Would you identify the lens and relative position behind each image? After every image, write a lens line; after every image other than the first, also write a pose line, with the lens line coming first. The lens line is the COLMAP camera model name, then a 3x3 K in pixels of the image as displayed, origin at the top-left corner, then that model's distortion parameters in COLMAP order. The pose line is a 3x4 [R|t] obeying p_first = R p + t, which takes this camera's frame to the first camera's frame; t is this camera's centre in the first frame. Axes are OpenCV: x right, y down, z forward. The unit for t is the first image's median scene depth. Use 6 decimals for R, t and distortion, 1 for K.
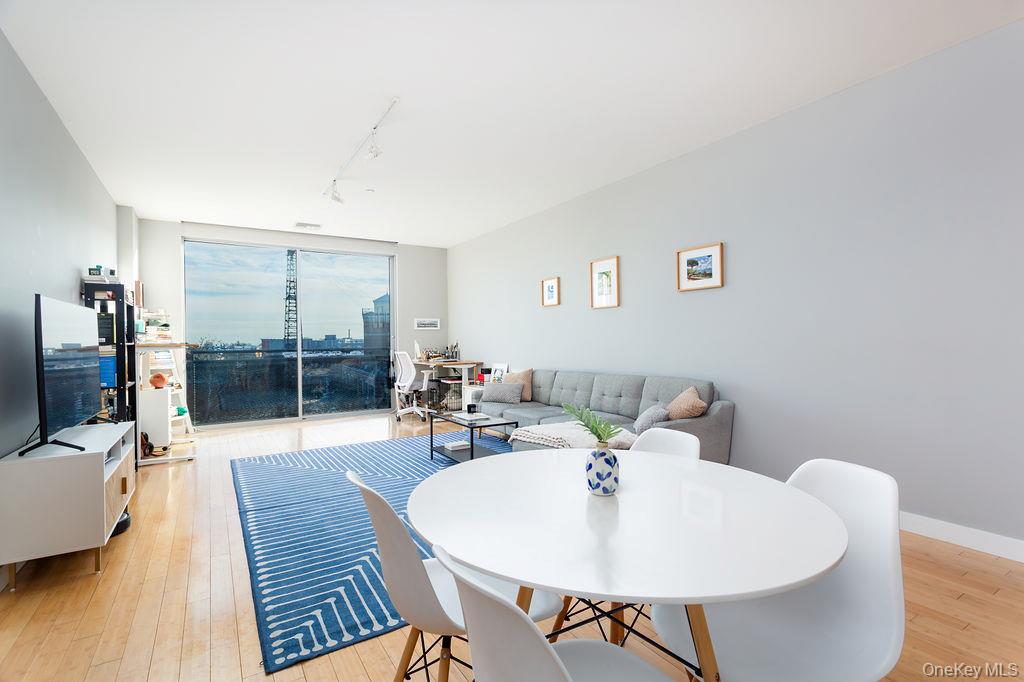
lens RADIAL K [[481.1, 0, 507.3], [0, 481.1, 340.7], [0, 0, 1]] dist [0.000356, 0.001296]
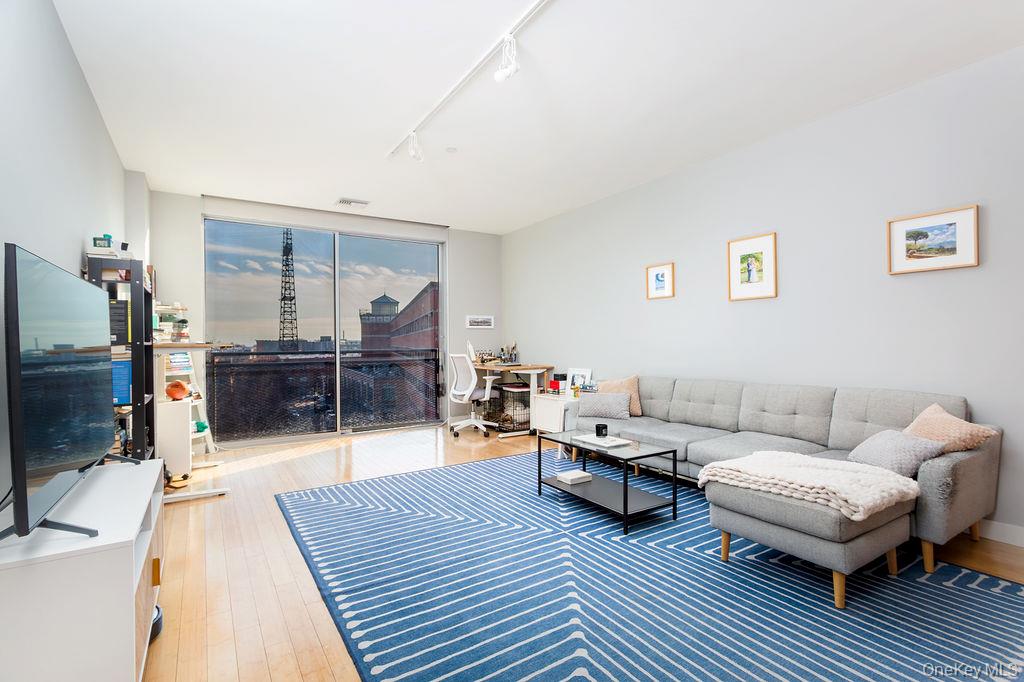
lens RADIAL K [[481.1, 0, 507.3], [0, 481.1, 340.7], [0, 0, 1]] dist [0.000356, 0.001296]
pose [[0.999950, 0.001993, 0.009814, -0.184470], [-0.001957, 0.999991, -0.003737, 0.002980], [-0.009821, 0.003718, 0.999945, 0.197643]]
